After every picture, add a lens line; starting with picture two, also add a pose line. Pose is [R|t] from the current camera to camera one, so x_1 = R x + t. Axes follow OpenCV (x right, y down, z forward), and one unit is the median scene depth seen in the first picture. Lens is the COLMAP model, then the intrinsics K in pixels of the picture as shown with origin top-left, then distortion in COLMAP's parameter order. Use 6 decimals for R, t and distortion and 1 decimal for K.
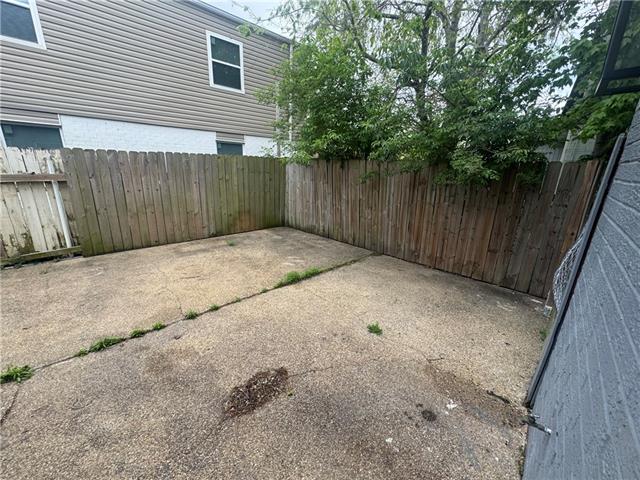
lens RADIAL K [[254.0, 0, 318.9], [0, 254.0, 236.9], [0, 0, 1]] dist [-0.005385, 0.000774]
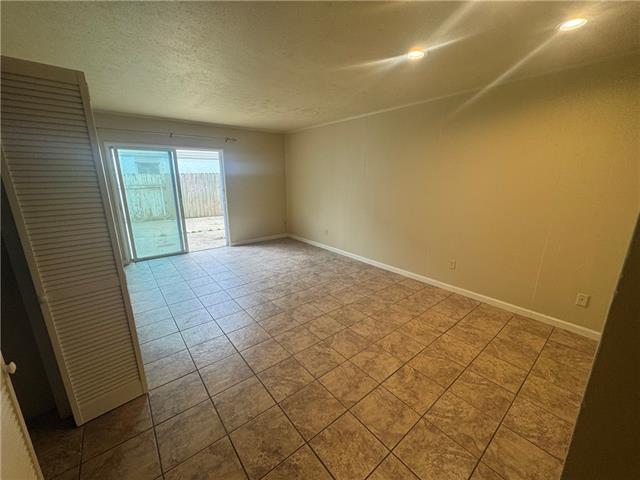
lens RADIAL K [[254.0, 0, 320.5], [0, 254.0, 238.0], [0, 0, 1]] dist [-0.005385, 0.000774]
pose [[0.989667, 0.002269, -0.143369, 0.798439], [-0.006836, 0.999484, -0.031375, 0.326061], [0.143224, 0.032031, 0.989172, -1.146810]]
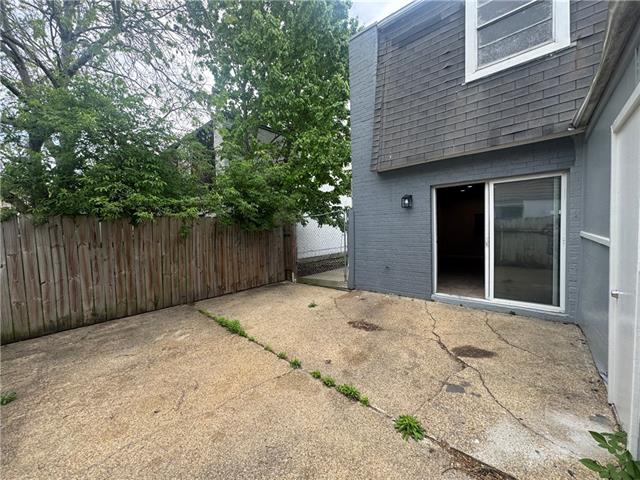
lens RADIAL K [[254.0, 0, 319.3], [0, 254.0, 238.9], [0, 0, 1]] dist [-0.005385, 0.000774]
pose [[-0.024485, -0.078726, 0.996596, -0.979882], [0.298317, 0.950900, 0.082446, -0.139310], [-0.954153, 0.299320, 0.000202, 0.518919]]
